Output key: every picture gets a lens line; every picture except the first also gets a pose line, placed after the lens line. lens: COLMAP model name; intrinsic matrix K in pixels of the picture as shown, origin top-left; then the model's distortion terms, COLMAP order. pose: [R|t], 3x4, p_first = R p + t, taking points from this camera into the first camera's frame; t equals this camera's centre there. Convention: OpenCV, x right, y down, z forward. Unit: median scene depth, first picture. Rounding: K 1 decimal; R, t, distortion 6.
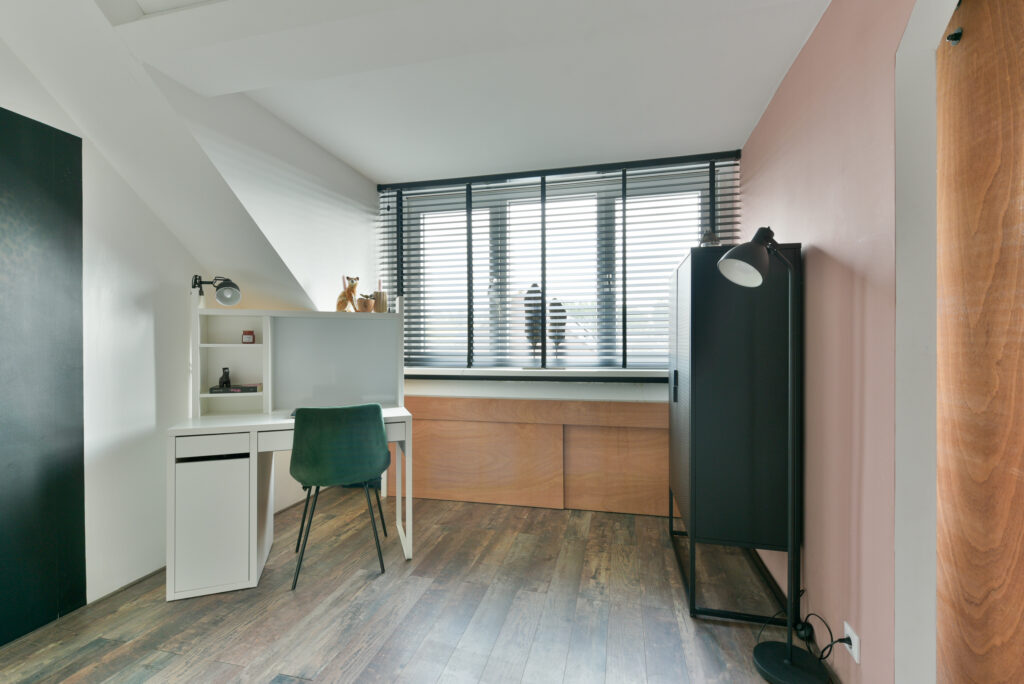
lens RADIAL K [[460.2, 0, 513.9], [0, 460.2, 339.5], [0, 0, 1]] dist [0.000743, -0.001494]
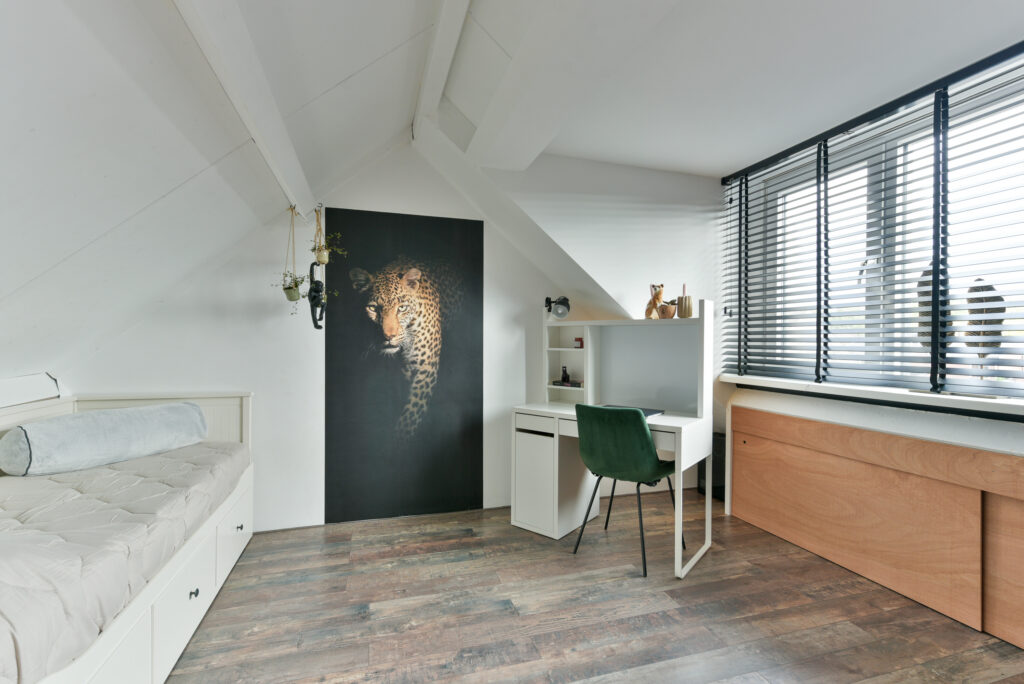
lens RADIAL K [[460.2, 0, 507.1], [0, 460.2, 341.9], [0, 0, 1]] dist [0.000743, -0.001494]
pose [[0.492850, 0.004251, -0.870104, 0.378973], [0.001762, 0.999981, 0.005883, -0.014230], [0.870113, -0.004432, 0.492833, 0.202216]]
